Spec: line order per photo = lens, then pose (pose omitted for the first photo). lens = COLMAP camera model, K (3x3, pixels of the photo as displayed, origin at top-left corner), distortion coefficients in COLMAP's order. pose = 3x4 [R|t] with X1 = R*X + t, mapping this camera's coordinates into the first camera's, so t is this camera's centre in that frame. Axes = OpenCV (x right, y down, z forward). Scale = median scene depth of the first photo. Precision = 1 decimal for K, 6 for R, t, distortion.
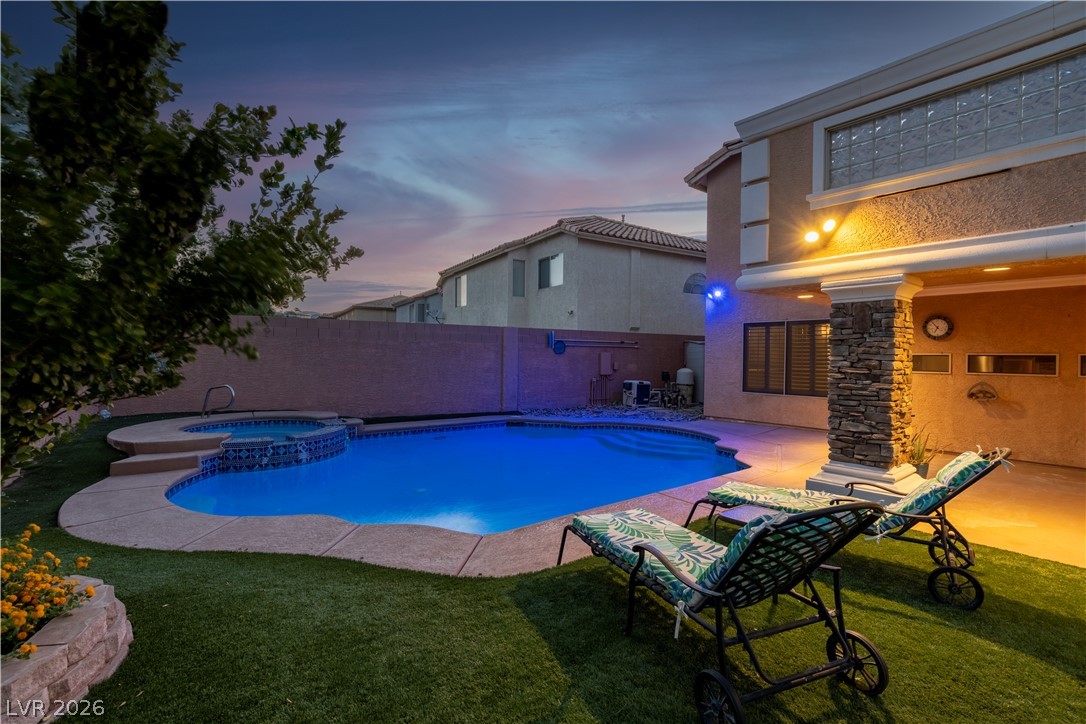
lens RADIAL K [[489.9, 0, 531.3], [0, 489.9, 362.1], [0, 0, 1]] dist [-0.002339, 0.000144]
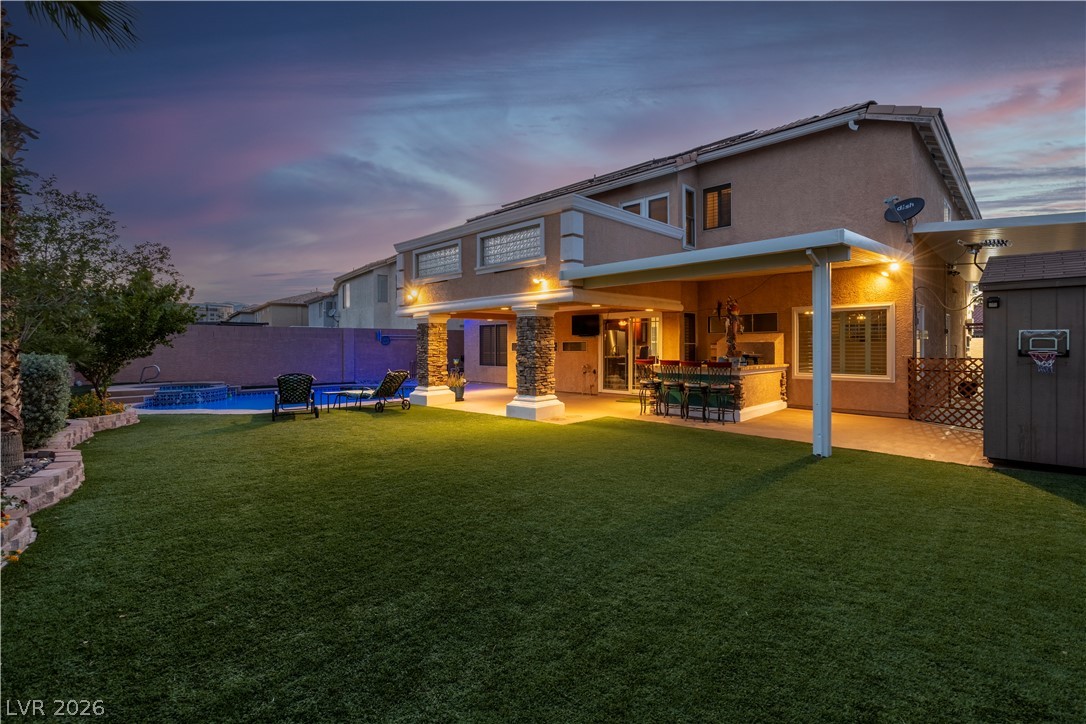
lens RADIAL K [[500.0, 0, 539.5], [0, 500.0, 354.3], [0, 0, 1]] dist [-0.000580, 0.000303]
pose [[0.992407, -0.017009, 0.121812, 0.425763], [0.016516, 0.999851, 0.005055, 0.016135], [-0.121880, -0.003004, 0.992540, -0.760709]]
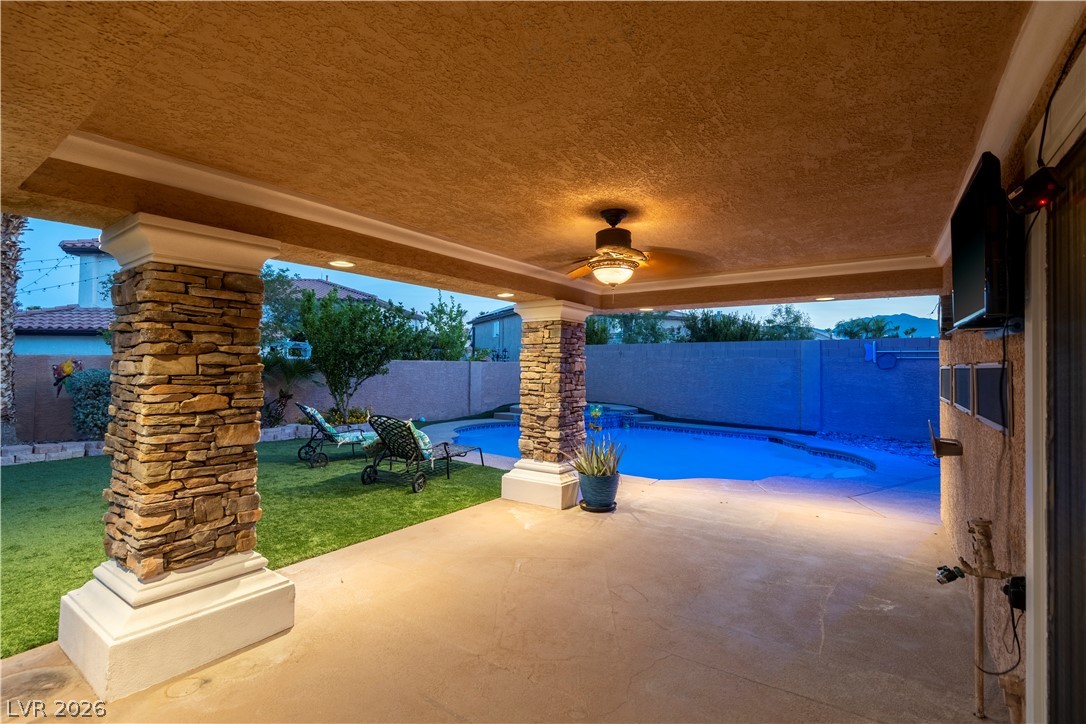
lens RADIAL K [[489.9, 0, 531.3], [0, 489.9, 362.1], [0, 0, 1]] dist [-0.002339, 0.000144]
pose [[0.253929, -0.013362, -0.967131, 0.835702], [-0.018723, 0.999649, -0.018727, -0.002330], [0.967042, 0.022863, 0.253590, 0.298204]]
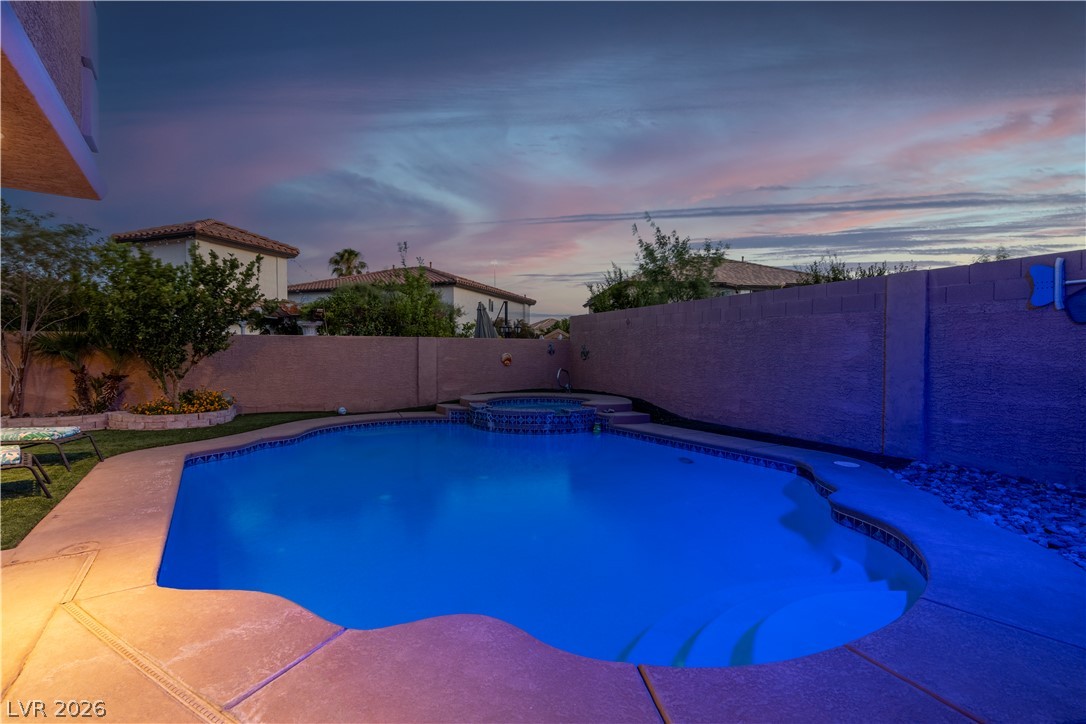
lens RADIAL K [[489.9, 0, 531.3], [0, 489.9, 362.1], [0, 0, 1]] dist [-0.002339, 0.000144]
pose [[-0.090265, 0.007956, -0.995886, 0.507634], [-0.012691, 0.999878, 0.009138, 0.014208], [0.995837, 0.013464, -0.090153, 0.815662]]
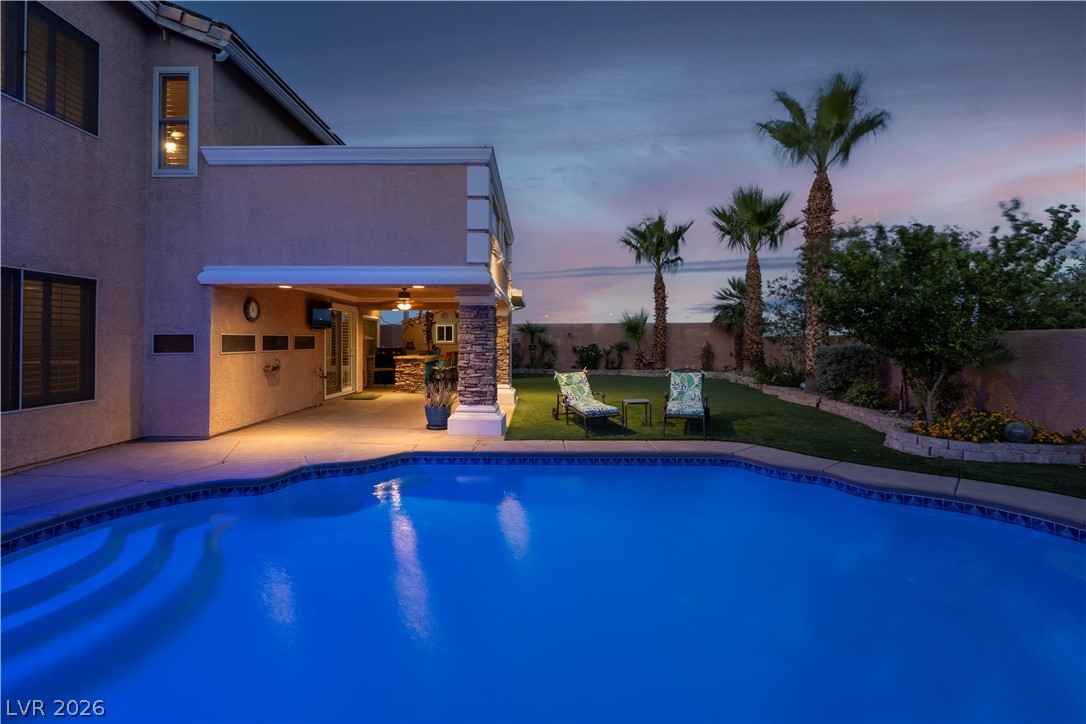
lens RADIAL K [[502.9, 0, 536.6], [0, 502.9, 332.0], [0, 0, 1]] dist [-0.000985, 0.000433]
pose [[-0.773285, -0.001612, 0.634056, -0.233243], [-0.002946, 0.999995, -0.001052, -0.016035], [-0.634051, -0.002681, -0.773286, 0.994366]]
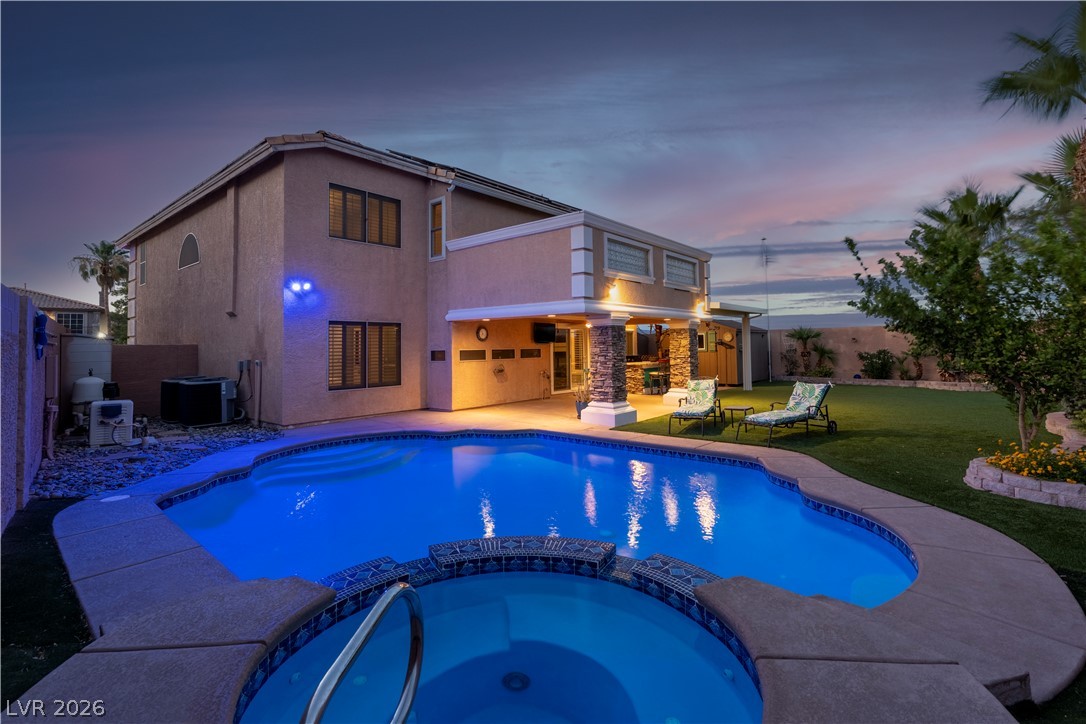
lens RADIAL K [[508.1, 0, 543.5], [0, 508.1, 324.4], [0, 0, 1]] dist [-0.001833, 0.000020]
pose [[-0.189277, 0.033894, 0.981339, -0.638678], [0.021753, 0.999304, -0.030319, -0.031119], [-0.981683, 0.015608, -0.189883, 0.770527]]
